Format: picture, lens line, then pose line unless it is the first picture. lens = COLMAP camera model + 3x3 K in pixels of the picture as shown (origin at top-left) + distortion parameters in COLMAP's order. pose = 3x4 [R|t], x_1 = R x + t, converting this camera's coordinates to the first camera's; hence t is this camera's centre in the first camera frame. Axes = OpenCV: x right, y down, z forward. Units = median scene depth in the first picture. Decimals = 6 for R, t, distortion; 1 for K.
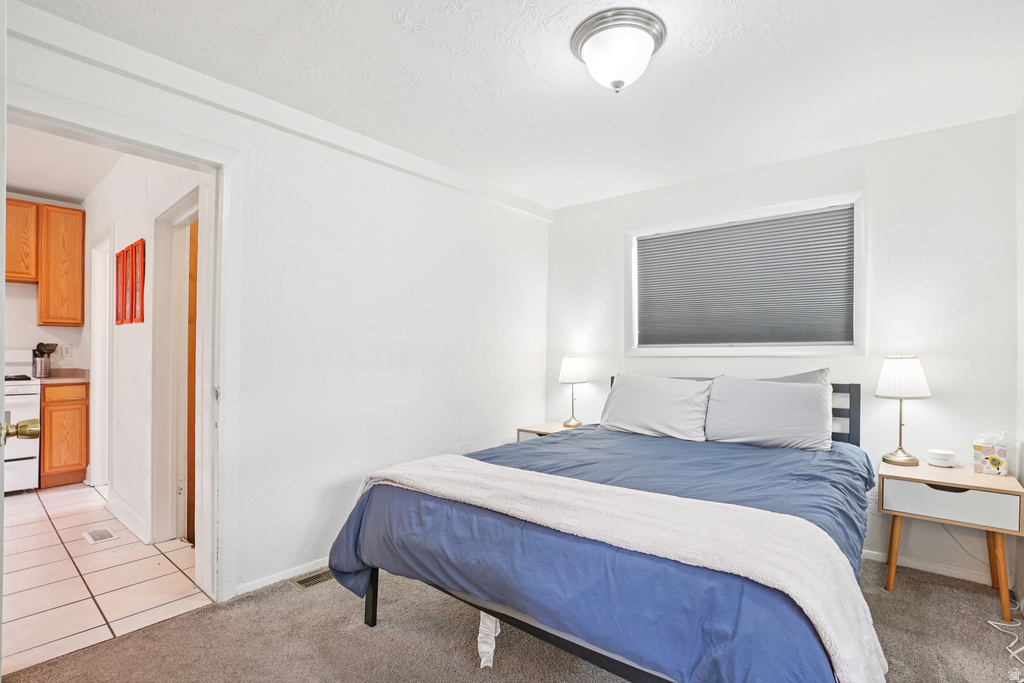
lens RADIAL K [[473.8, 0, 534.6], [0, 473.8, 341.2], [0, 0, 1]] dist [-0.039504, 0.006130]
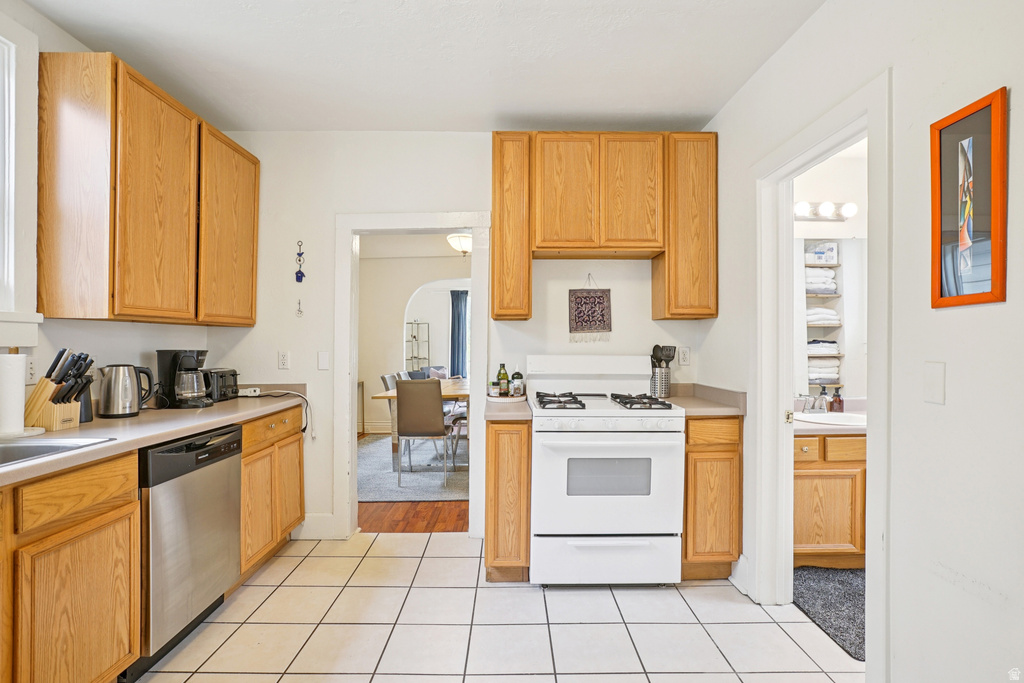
lens RADIAL K [[489.6, 0, 516.8], [0, 489.6, 334.9], [0, 0, 1]] dist [-0.057748, 0.016217]
pose [[0.631613, -0.006685, -0.775255, -0.715411], [0.010913, 0.999940, 0.000268, -0.015414], [0.775207, -0.008630, 0.631649, 0.416897]]
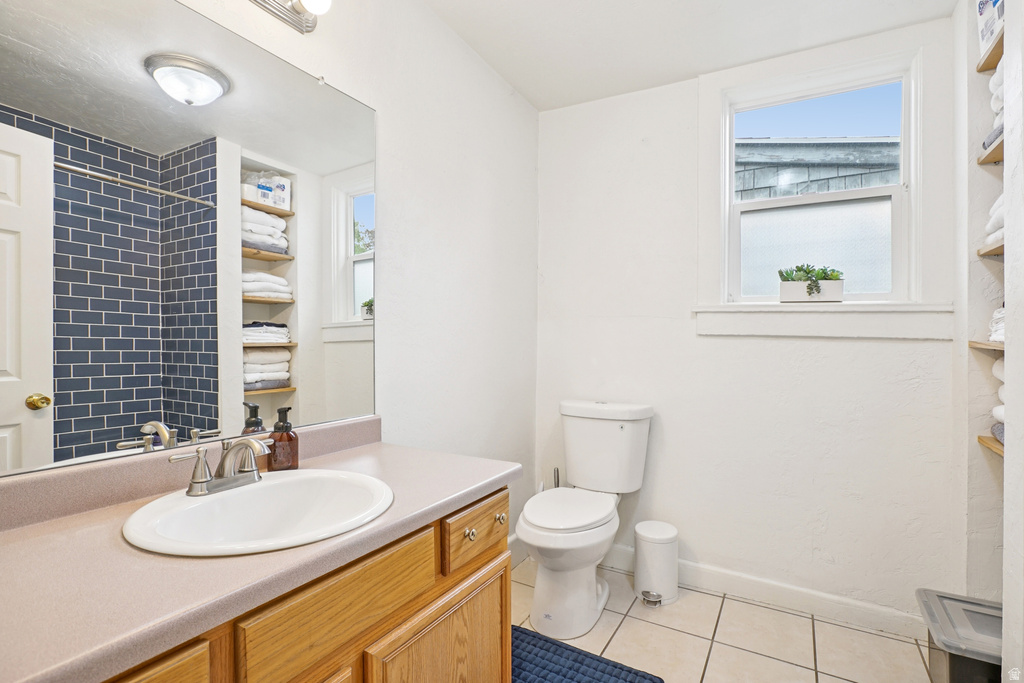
lens RADIAL K [[489.6, 0, 529.0], [0, 489.6, 336.5], [0, 0, 1]] dist [-0.057748, 0.016217]
pose [[0.986885, 0.001801, 0.161417, -0.894027], [-0.003784, 0.999921, 0.011977, 0.026158], [-0.161383, -0.012431, 0.986814, 1.014983]]
